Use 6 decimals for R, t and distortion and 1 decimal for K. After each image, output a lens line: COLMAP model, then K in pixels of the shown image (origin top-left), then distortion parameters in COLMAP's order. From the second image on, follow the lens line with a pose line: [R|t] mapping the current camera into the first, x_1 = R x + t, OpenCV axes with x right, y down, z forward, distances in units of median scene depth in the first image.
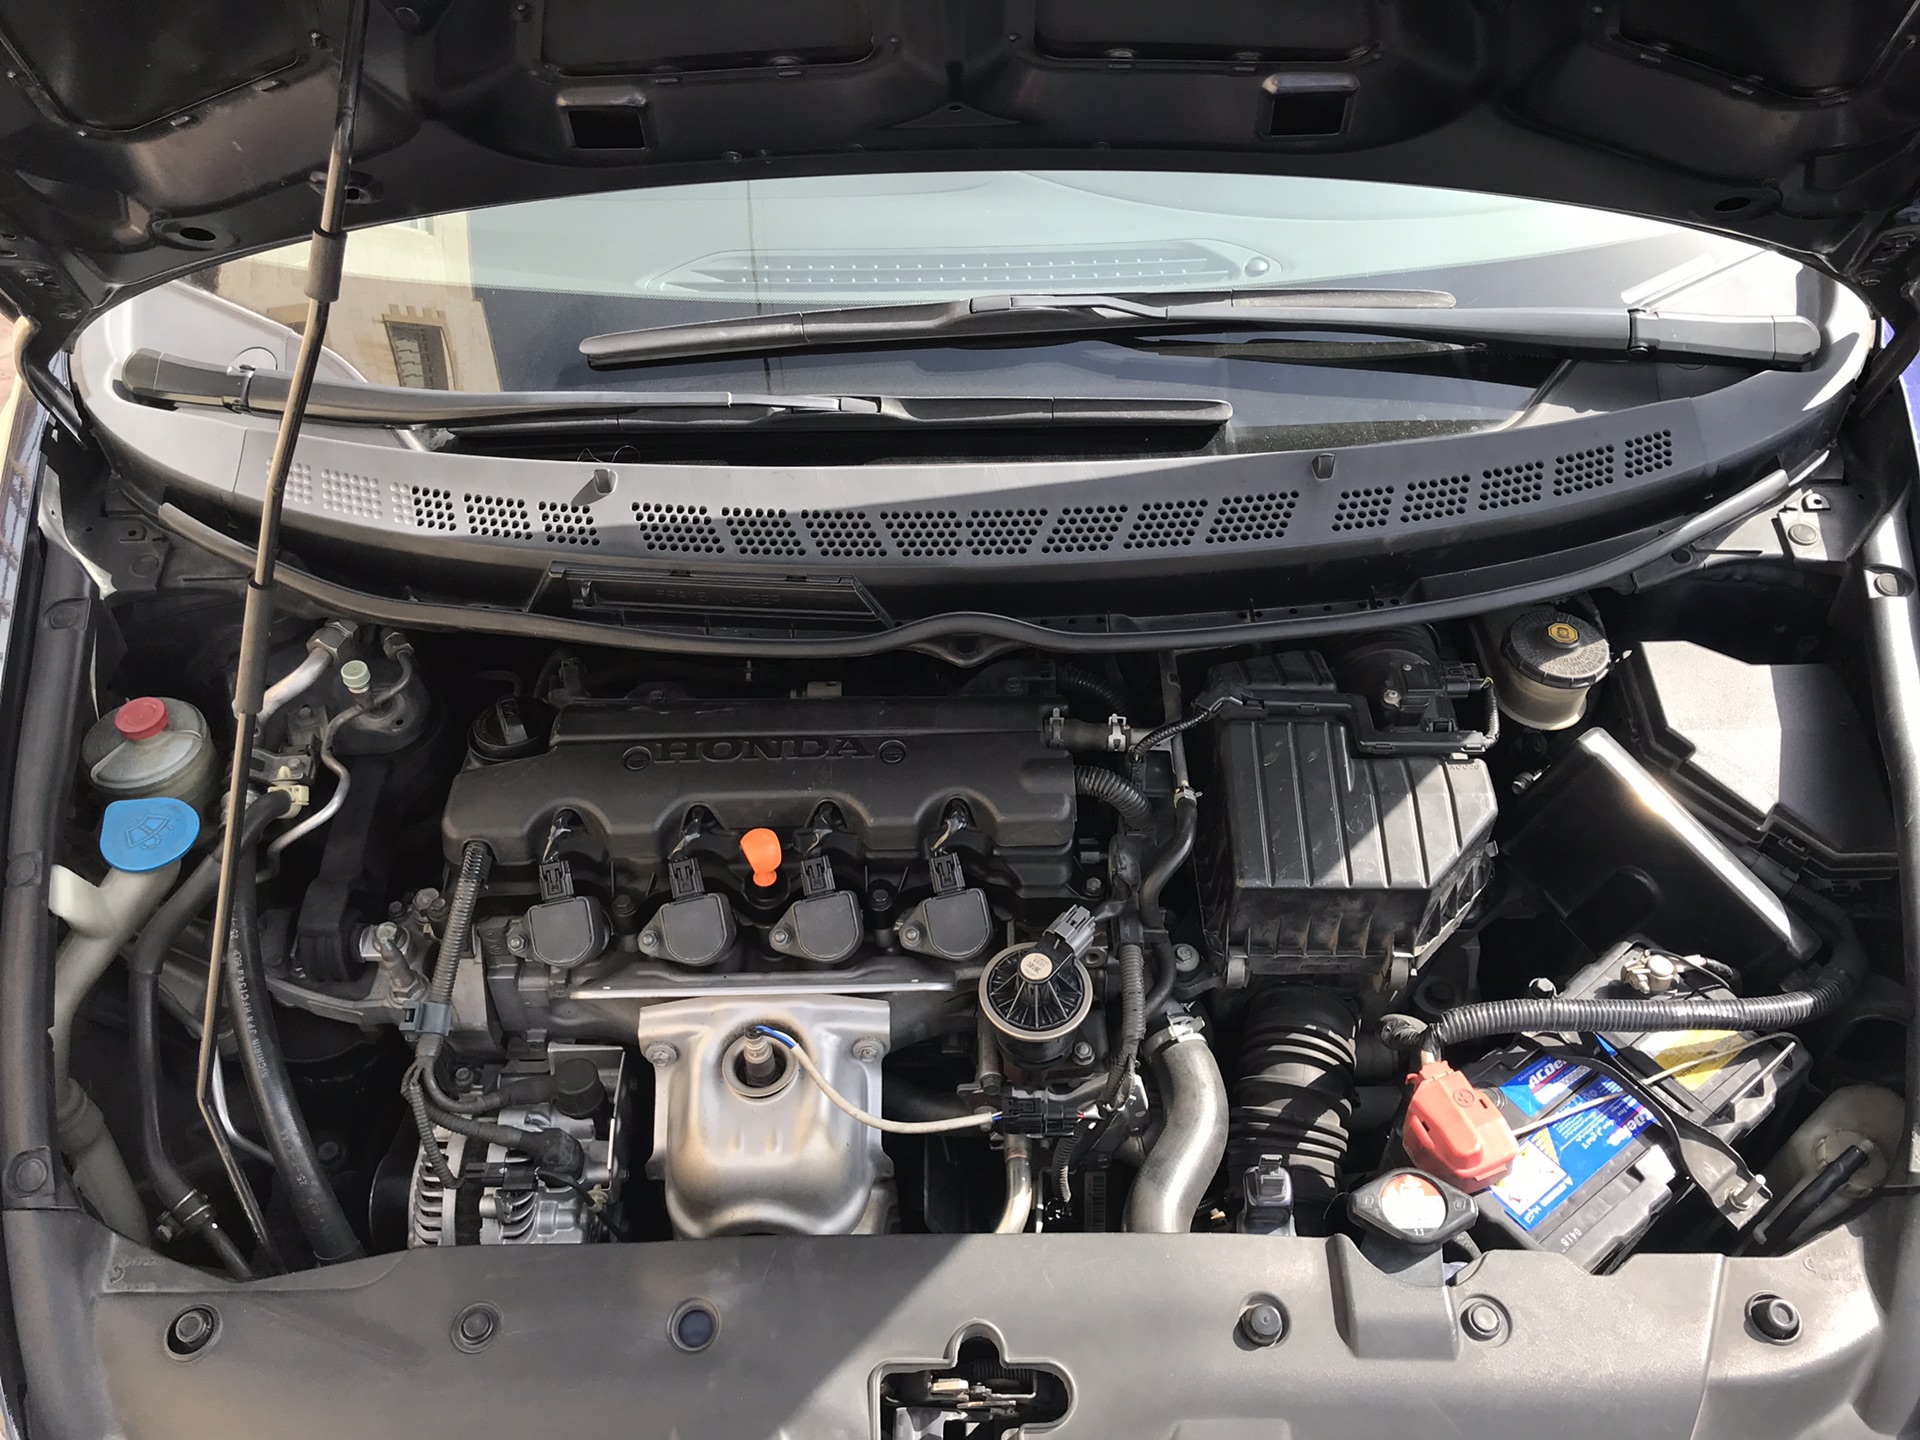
lens RADIAL K [[1580.1, 0, 959.1], [0, 1580.1, 712.3], [0, 0, 1]] dist [-0.000281, -0.008541]
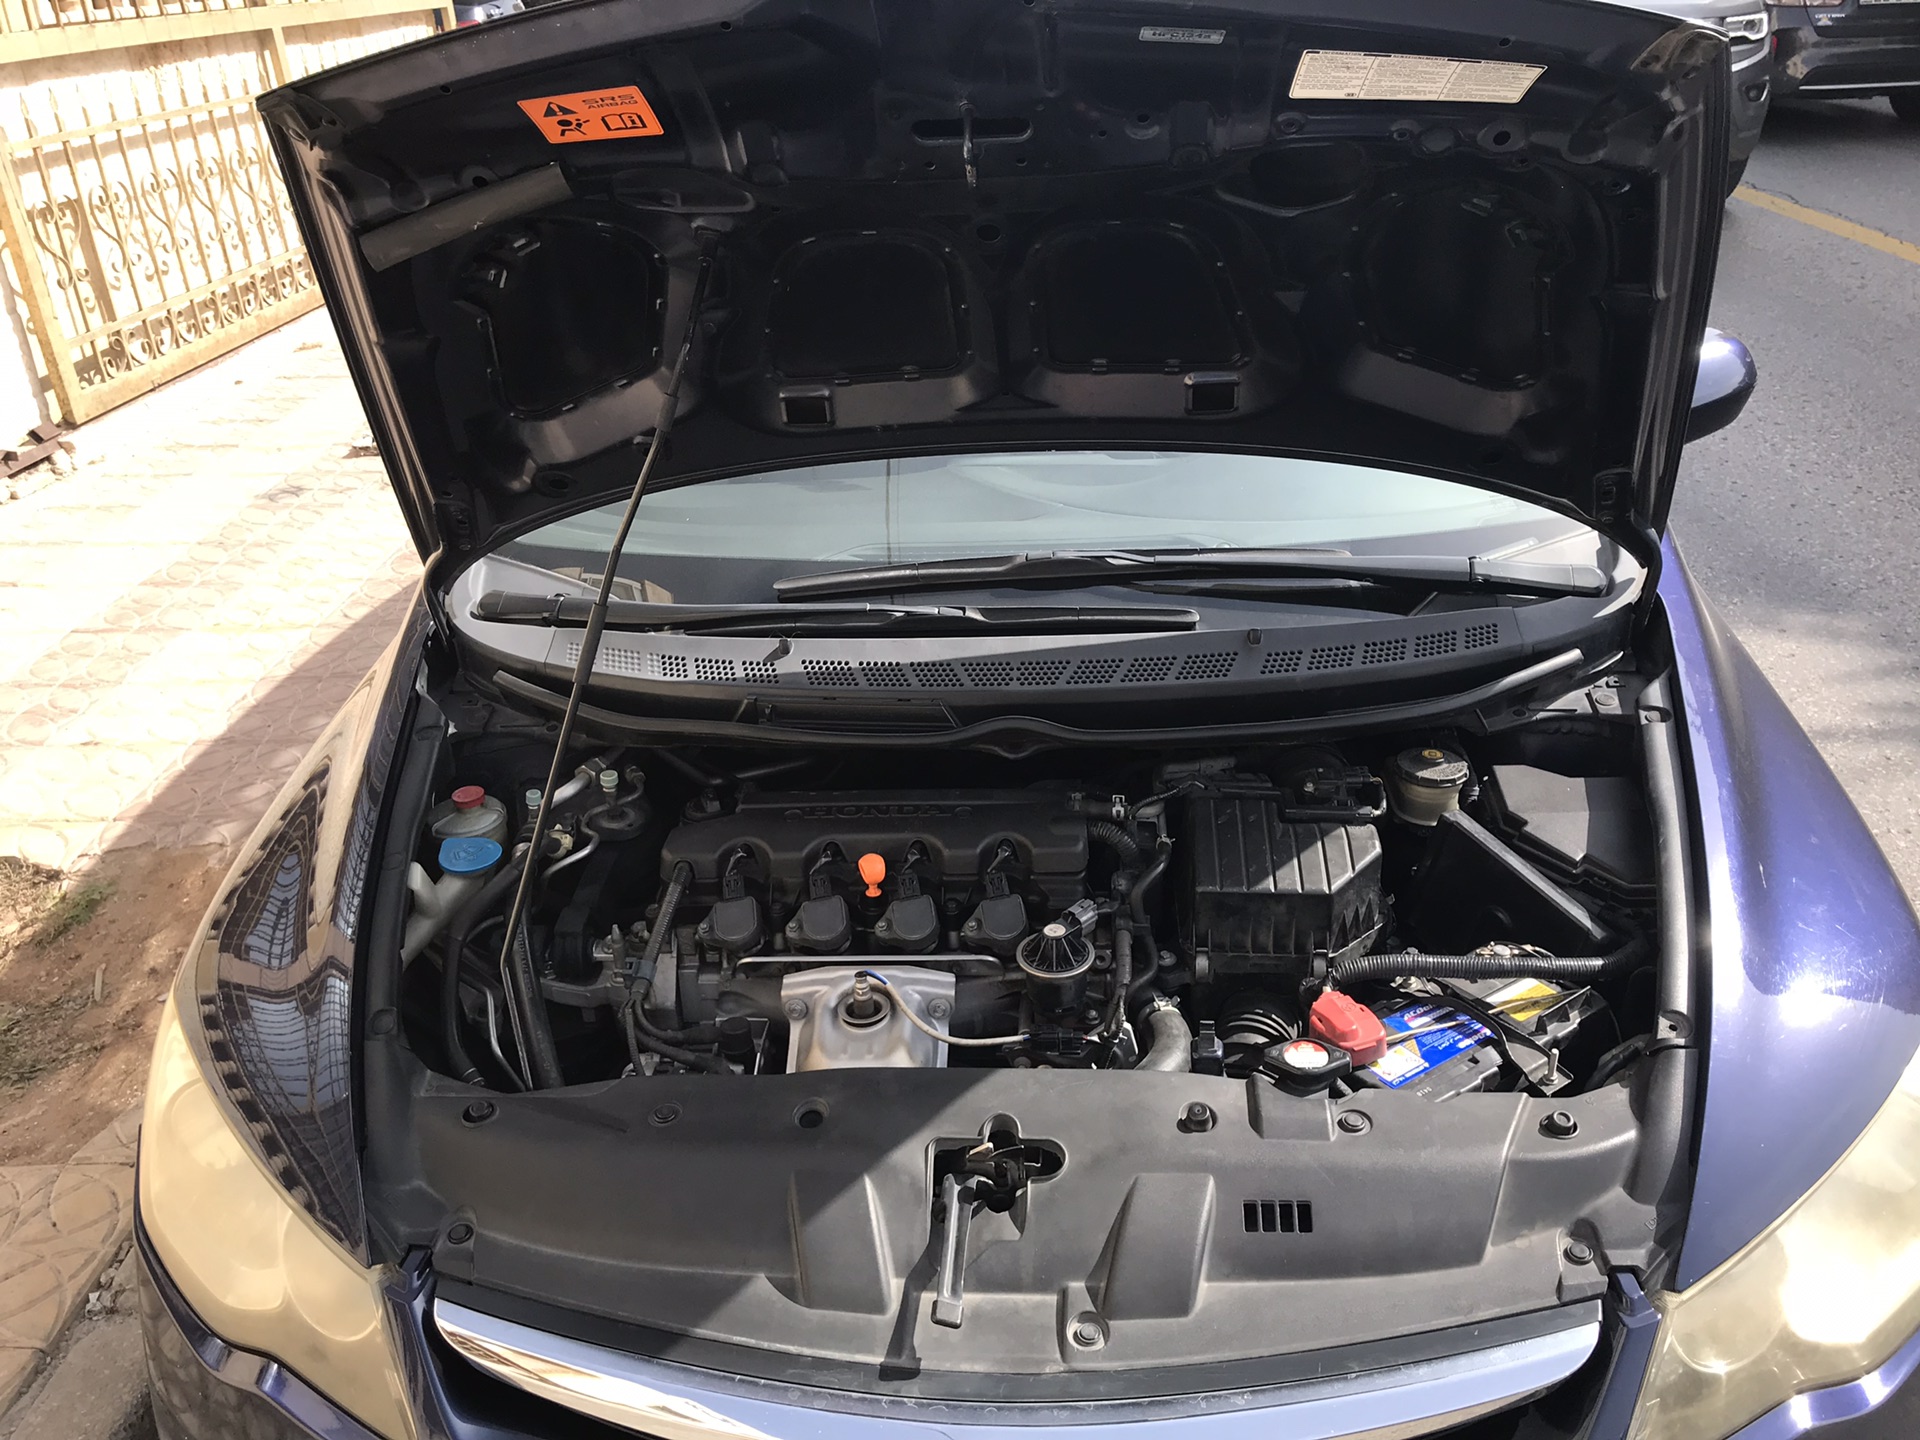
lens RADIAL K [[1590.4, 0, 954.6], [0, 1590.4, 701.1], [0, 0, 1]] dist [-0.004389, 0.000714]
pose [[0.996141, 0.004108, -0.087667, 0.079520], [-0.035060, 0.934363, -0.354594, 0.458345], [0.080456, 0.356299, 0.930902, -0.424522]]
